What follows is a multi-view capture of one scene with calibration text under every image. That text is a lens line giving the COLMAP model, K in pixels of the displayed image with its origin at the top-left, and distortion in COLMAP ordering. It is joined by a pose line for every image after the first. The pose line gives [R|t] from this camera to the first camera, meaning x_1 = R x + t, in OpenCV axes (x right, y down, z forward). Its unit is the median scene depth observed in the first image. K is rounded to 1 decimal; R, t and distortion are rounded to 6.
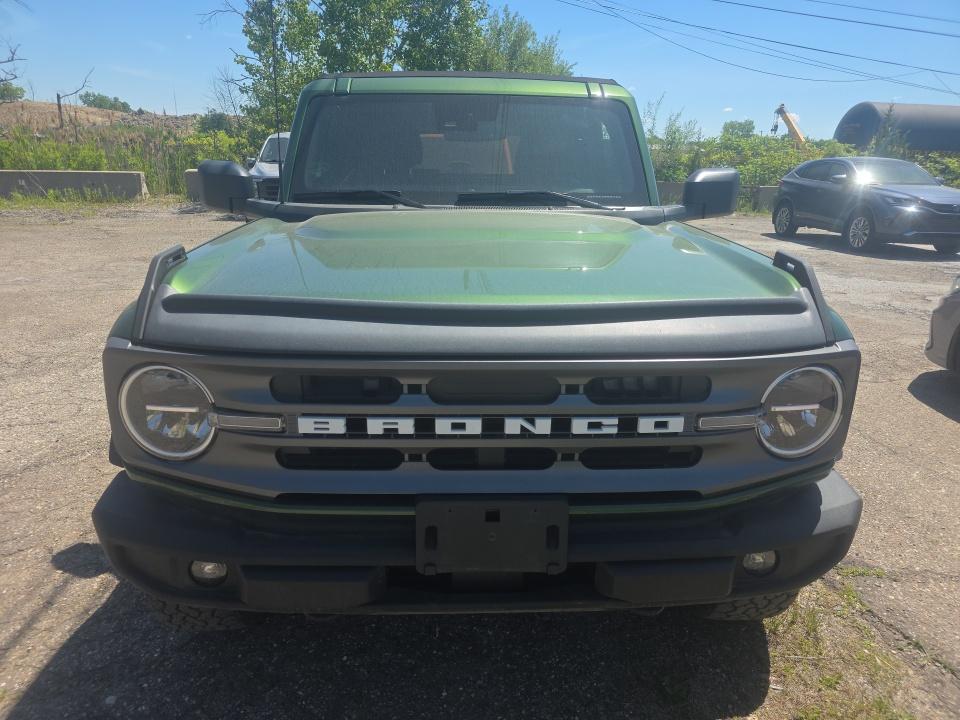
lens RADIAL K [[649.0, 0, 484.5], [0, 649.0, 358.8], [0, 0, 1]] dist [0.031786, -0.025594]
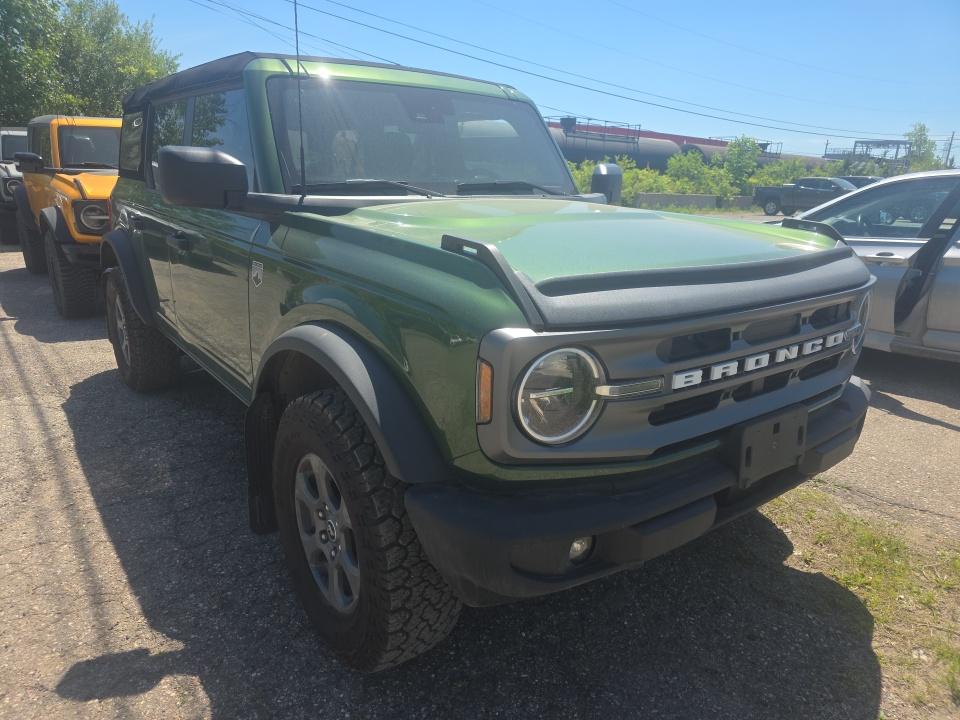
lens RADIAL K [[649.0, 0, 474.5], [0, 649.0, 363.2], [0, 0, 1]] dist [0.031786, -0.025594]
pose [[0.829491, -0.155984, 0.536296, -1.125799], [0.154670, 0.986810, 0.047790, -0.035492], [-0.536677, 0.043307, 0.842676, 0.234066]]
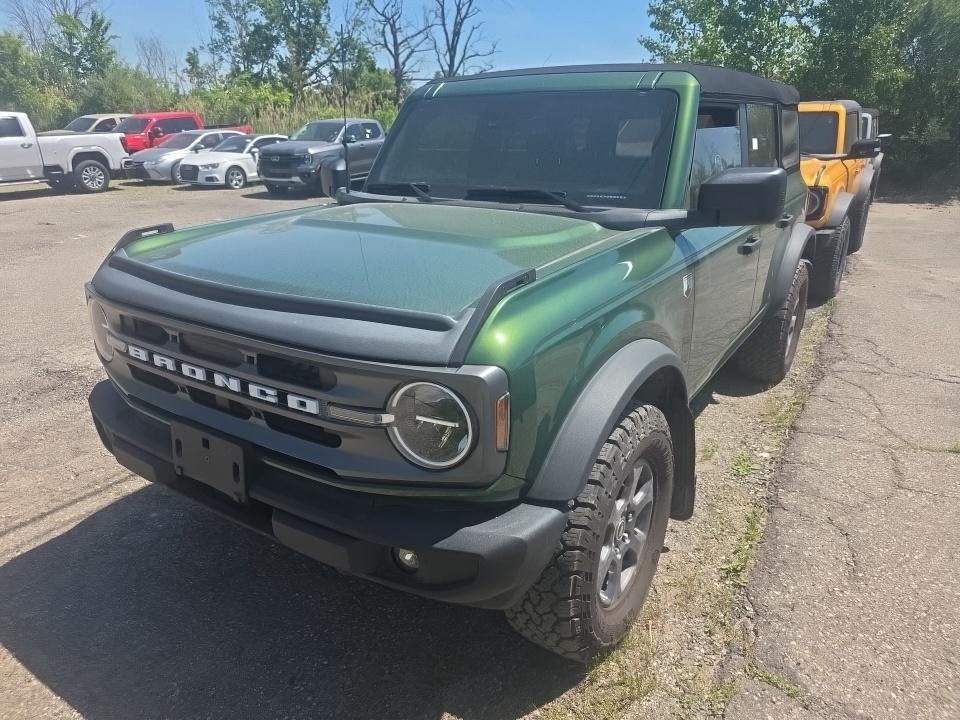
lens RADIAL K [[649.0, 0, 479.1], [0, 649.0, 358.9], [0, 0, 1]] dist [0.031786, -0.025594]
pose [[0.818488, 0.180282, -0.545505, 1.140991], [-0.160503, 0.983438, 0.084191, -0.126654], [0.551648, 0.018646, 0.833868, 0.196956]]
